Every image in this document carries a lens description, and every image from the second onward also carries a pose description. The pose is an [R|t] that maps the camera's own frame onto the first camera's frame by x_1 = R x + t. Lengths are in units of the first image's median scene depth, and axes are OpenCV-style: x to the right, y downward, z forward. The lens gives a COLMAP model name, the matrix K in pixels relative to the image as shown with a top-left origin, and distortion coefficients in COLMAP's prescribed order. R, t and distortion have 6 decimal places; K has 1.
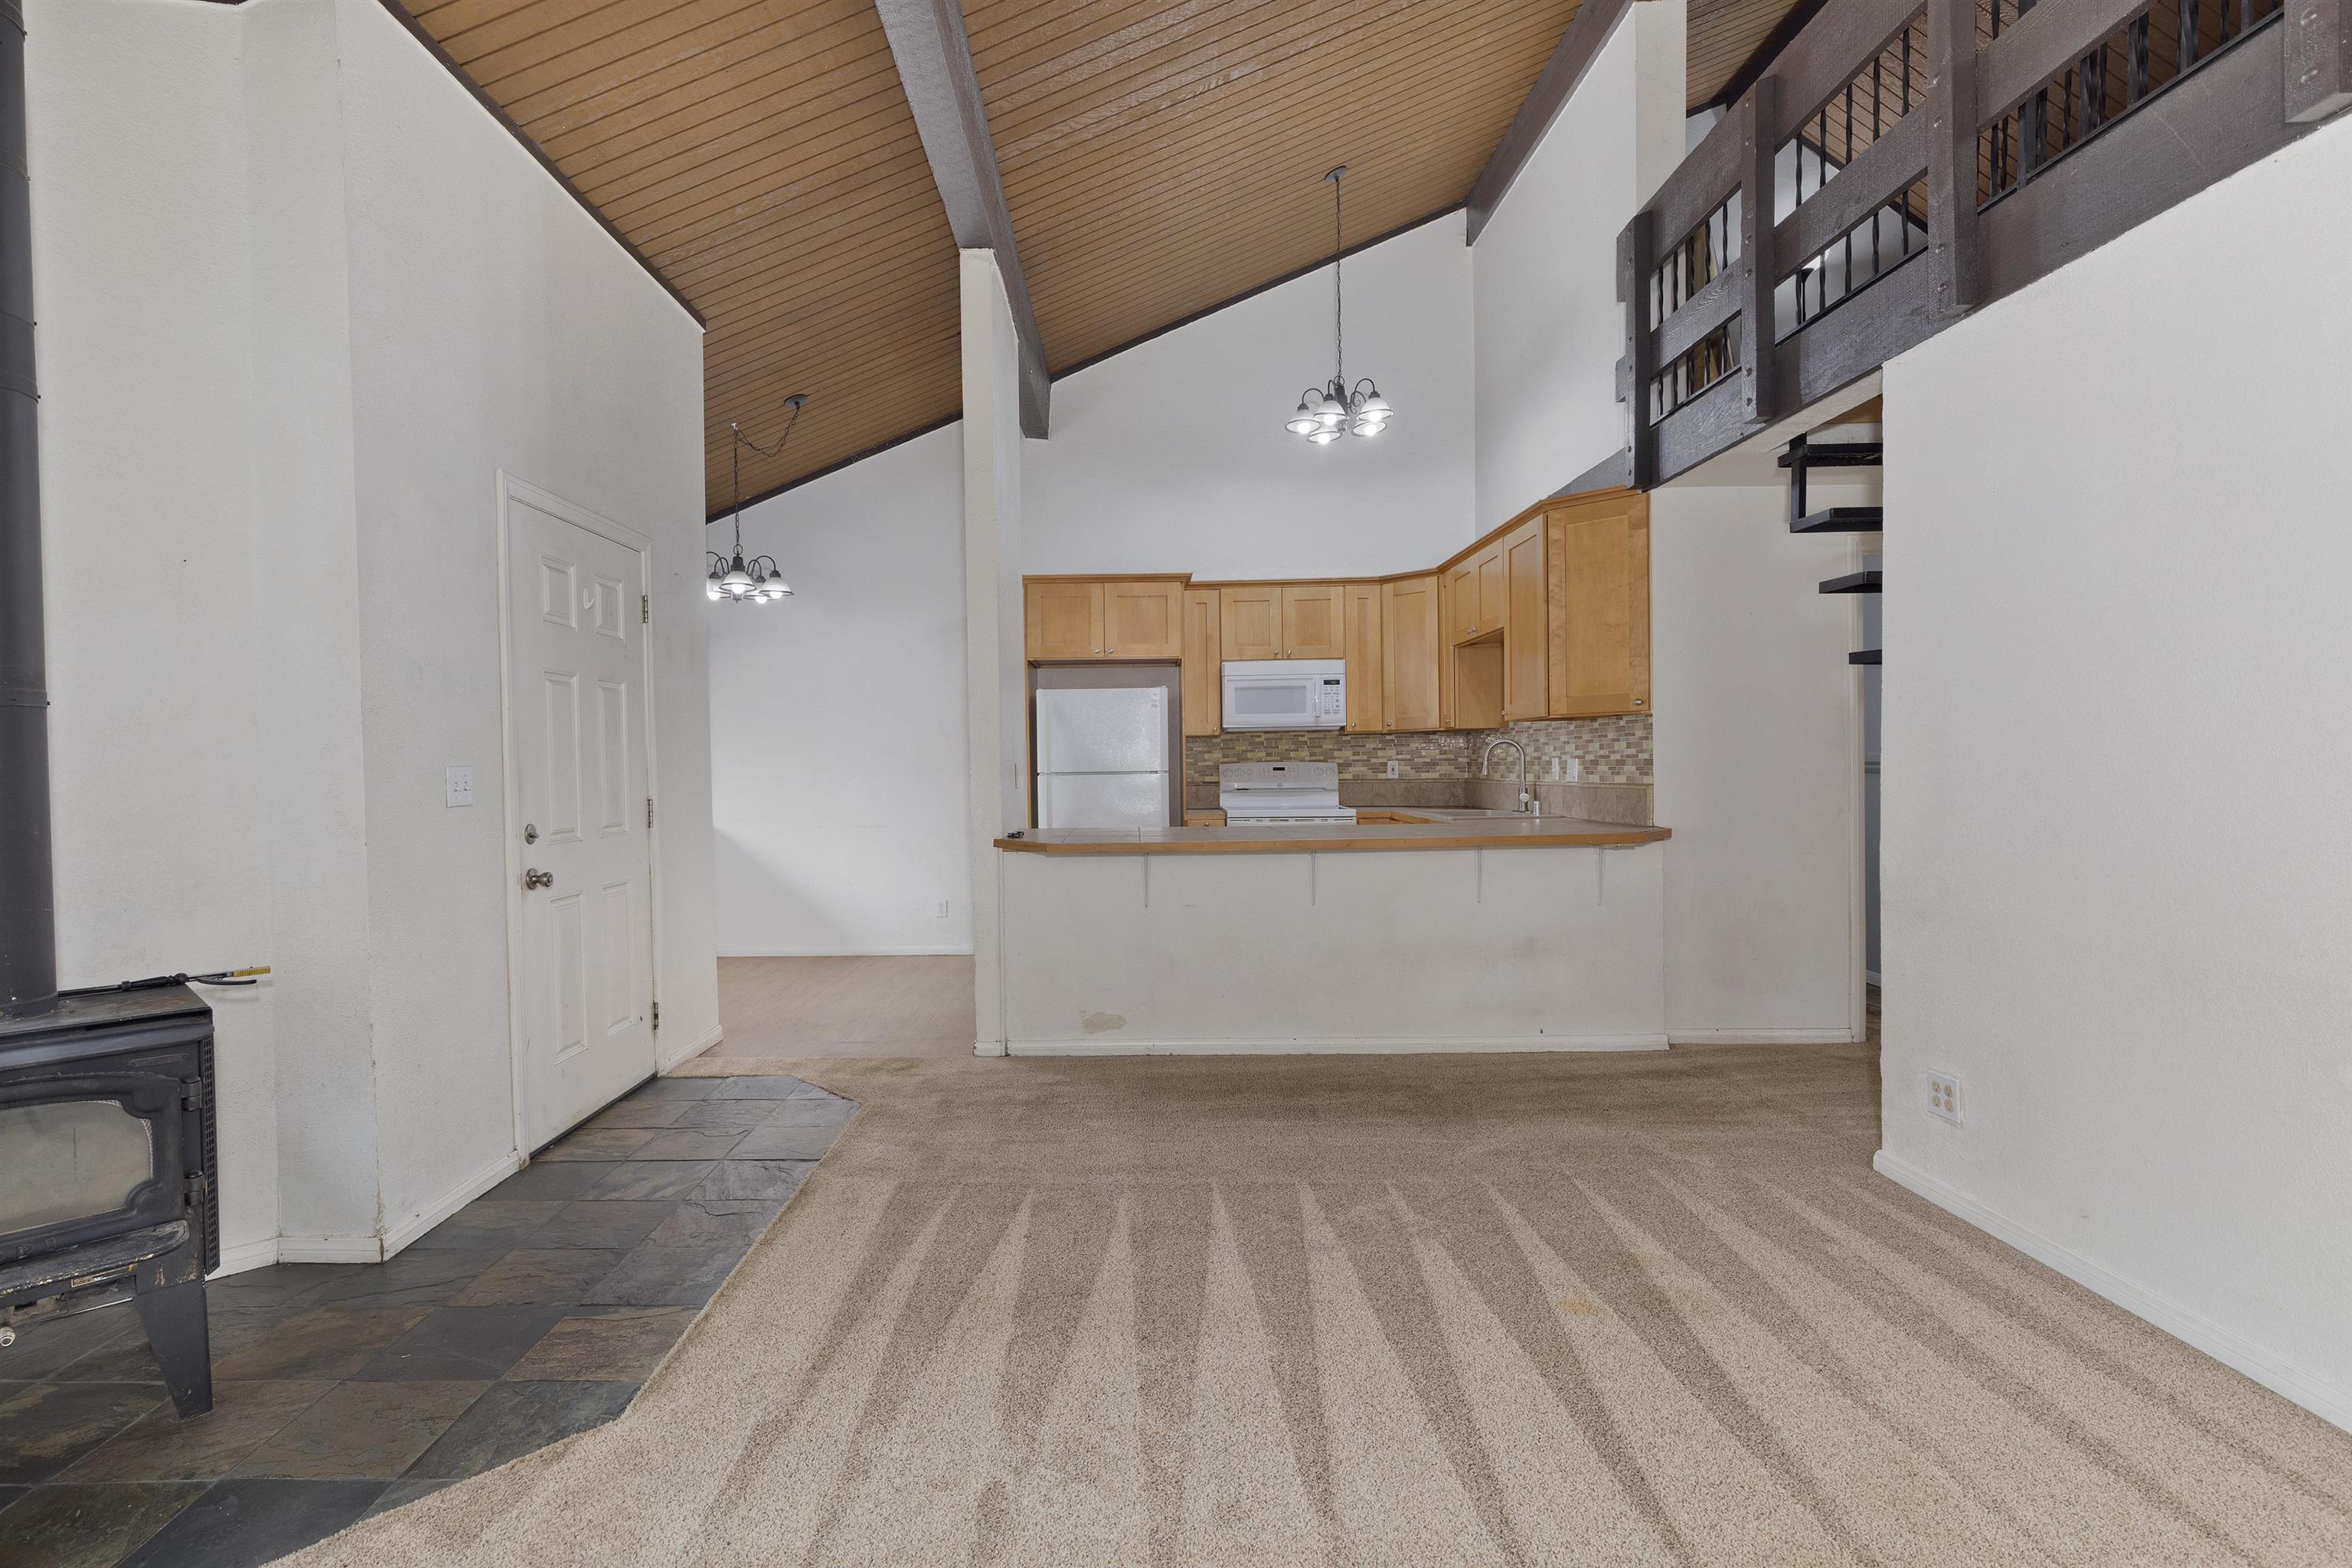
lens RADIAL K [[1122.2, 0, 1101.4], [0, 1122.2, 737.5], [0, 0, 1]] dist [-0.001644, 0.000261]
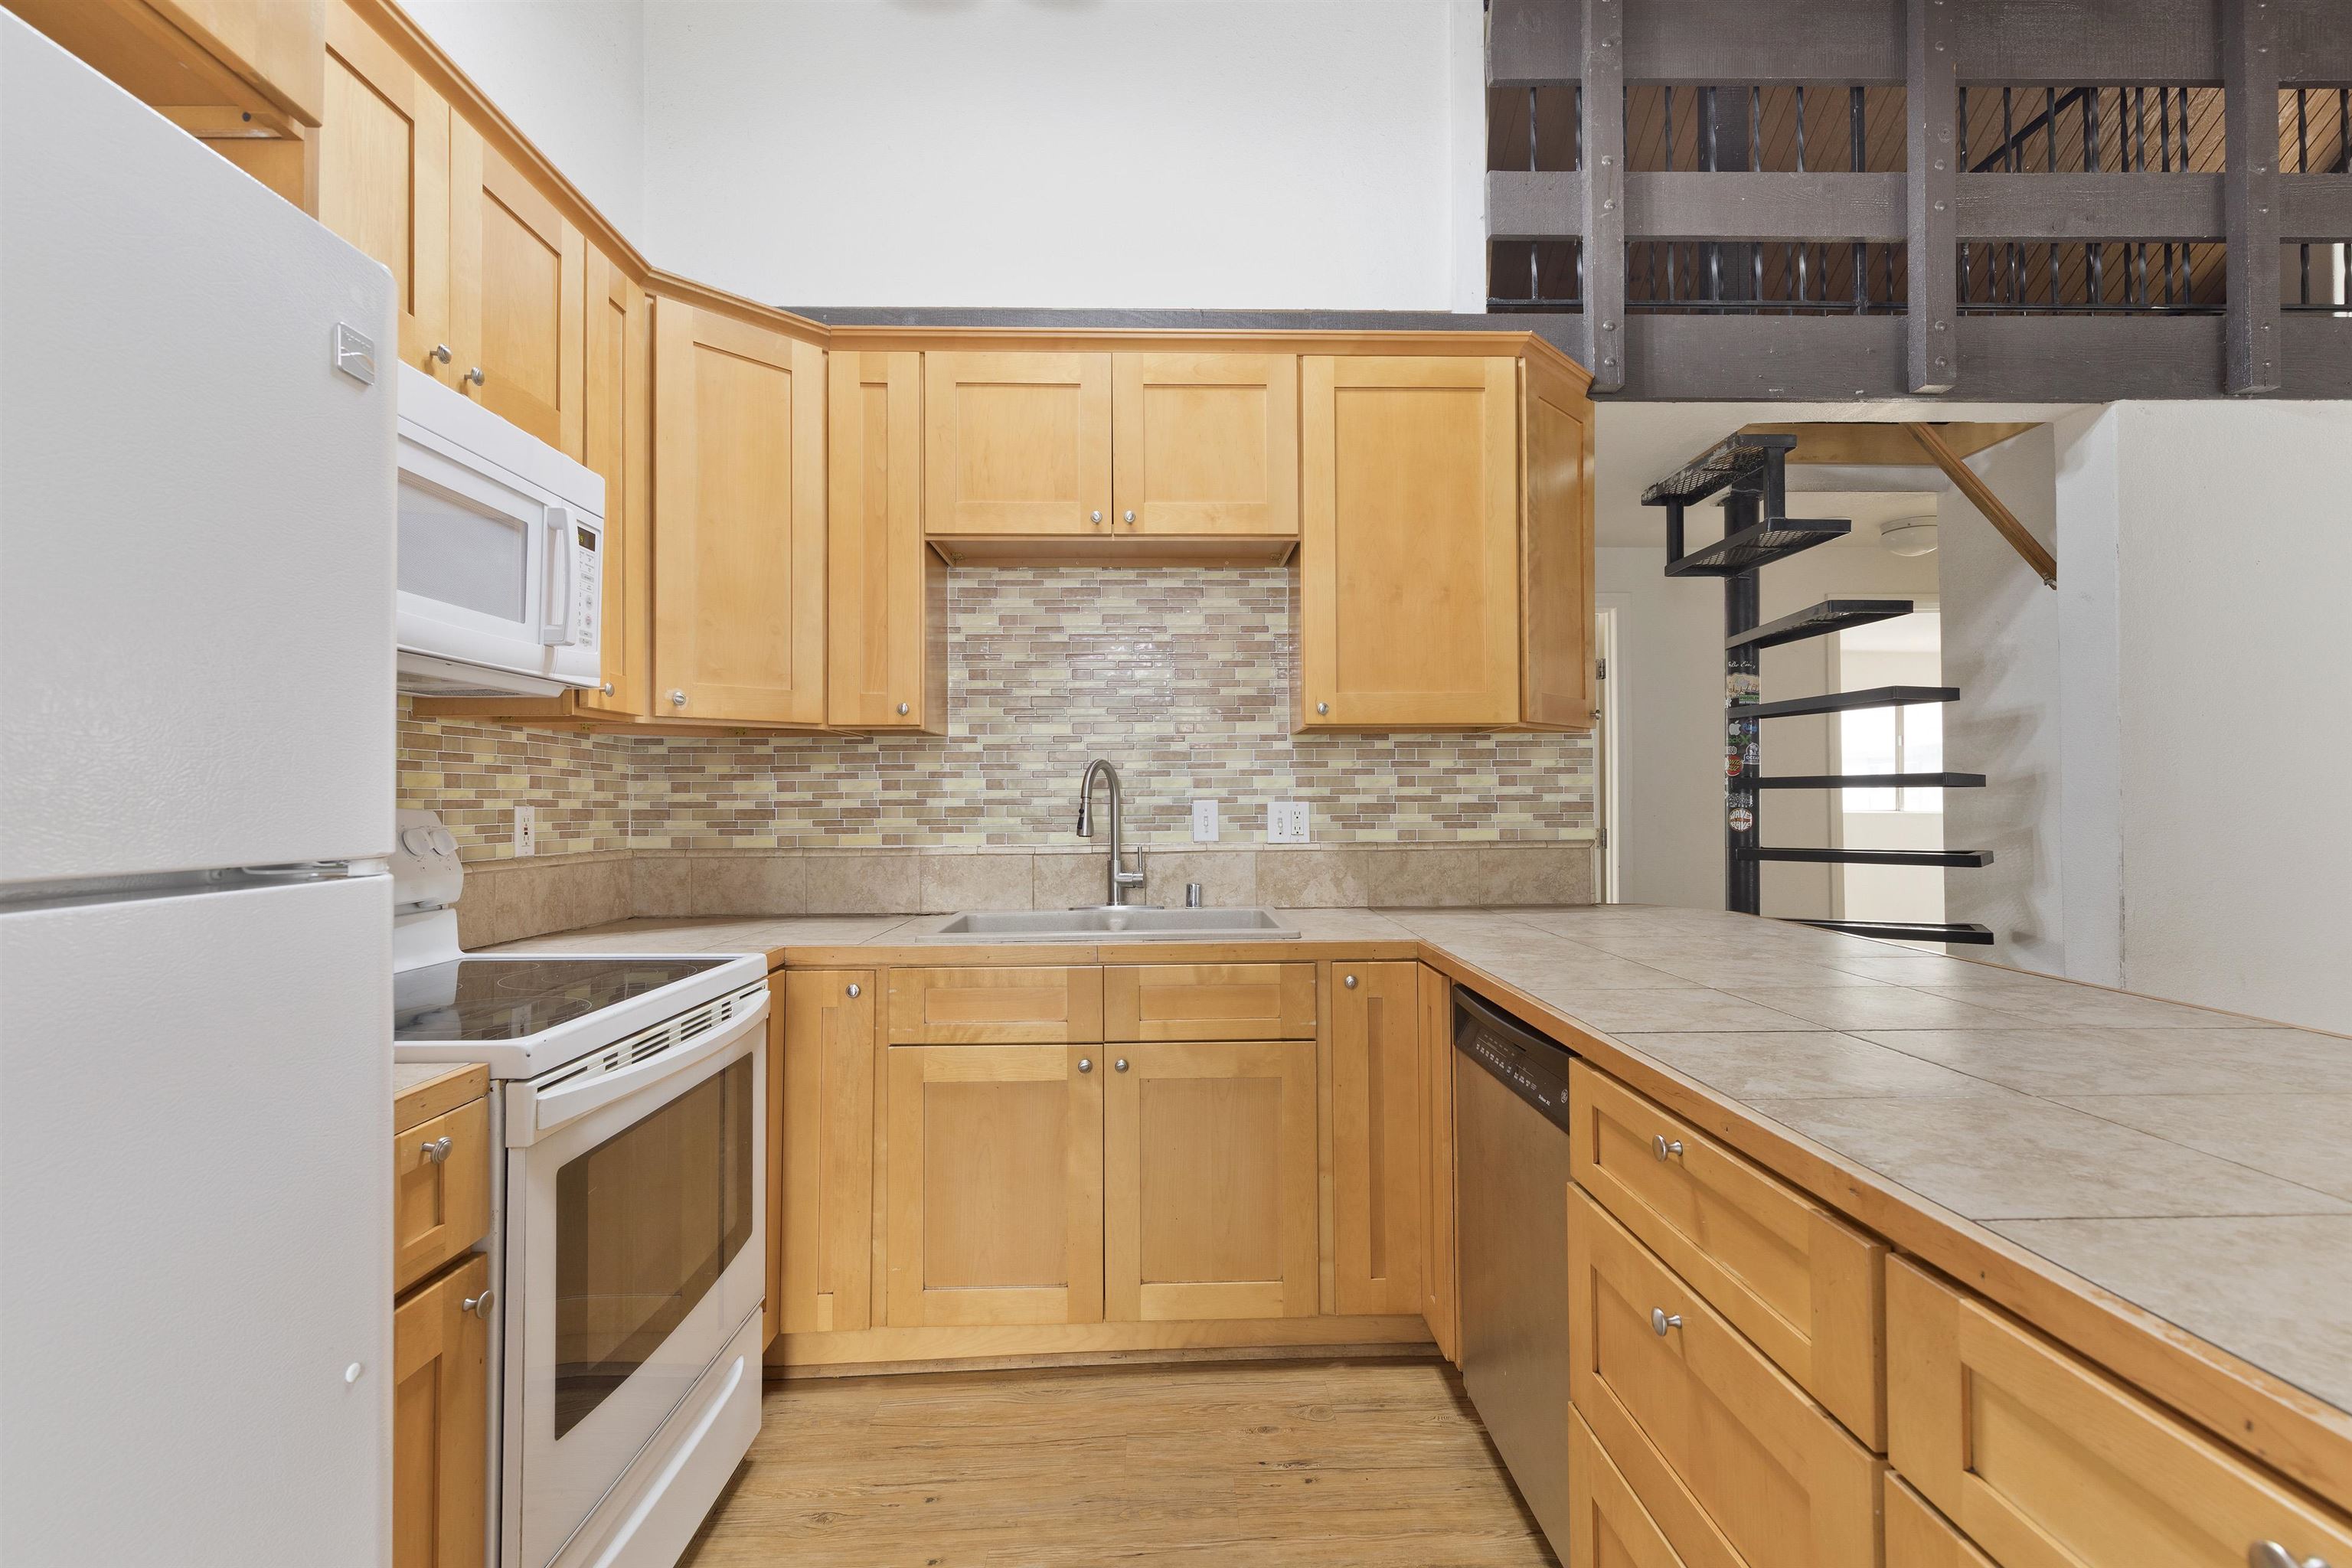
lens RADIAL K [[1050.0, 0, 1179.9], [0, 1050.0, 785.3], [0, 0, 1]] dist [0.003183, -0.000328]
pose [[-0.055948, 0.029096, 0.998010, -0.082536], [-0.018010, 0.999383, -0.030146, 0.023073], [-0.998271, -0.019661, -0.055390, 0.913301]]
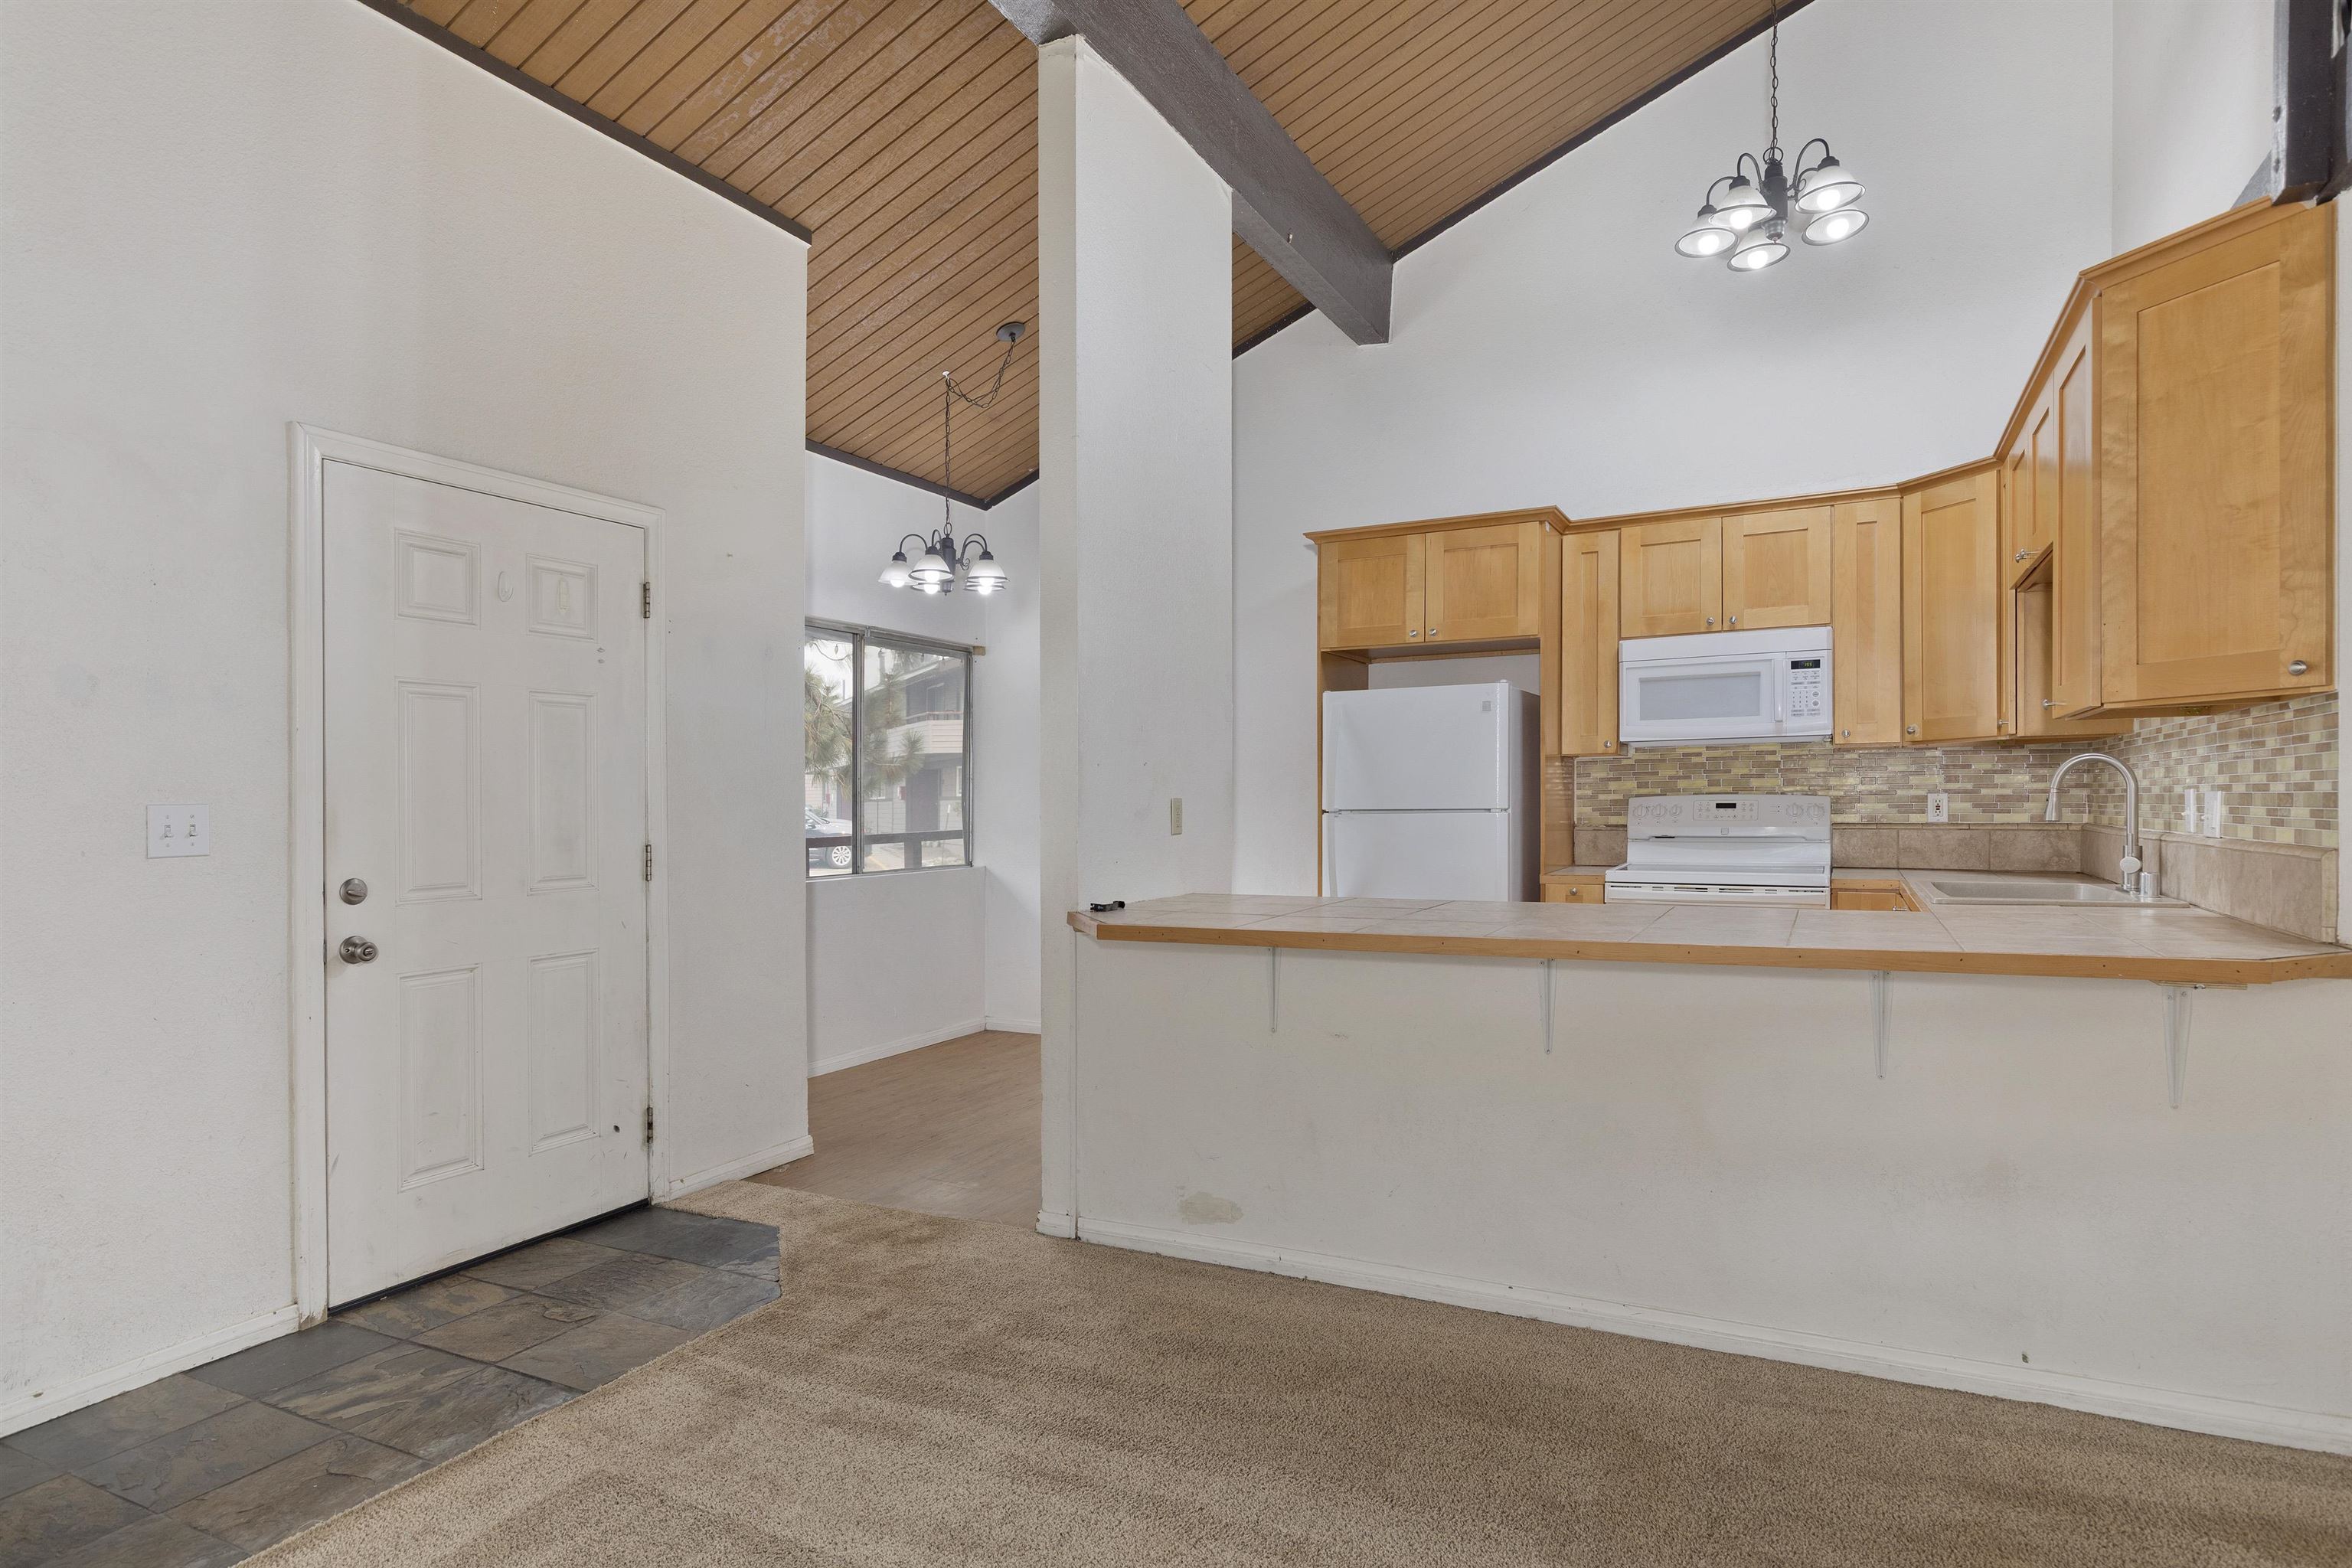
lens RADIAL K [[1270.6, 0, 1187.1], [0, 1270.6, 773.3], [0, 0, 1]] dist [-0.005243, 0.004250]
pose [[0.904506, -0.006024, -0.426419, 0.208601], [0.009664, 0.999933, 0.006373, 0.002497], [0.426352, -0.009886, 0.904503, 0.246926]]
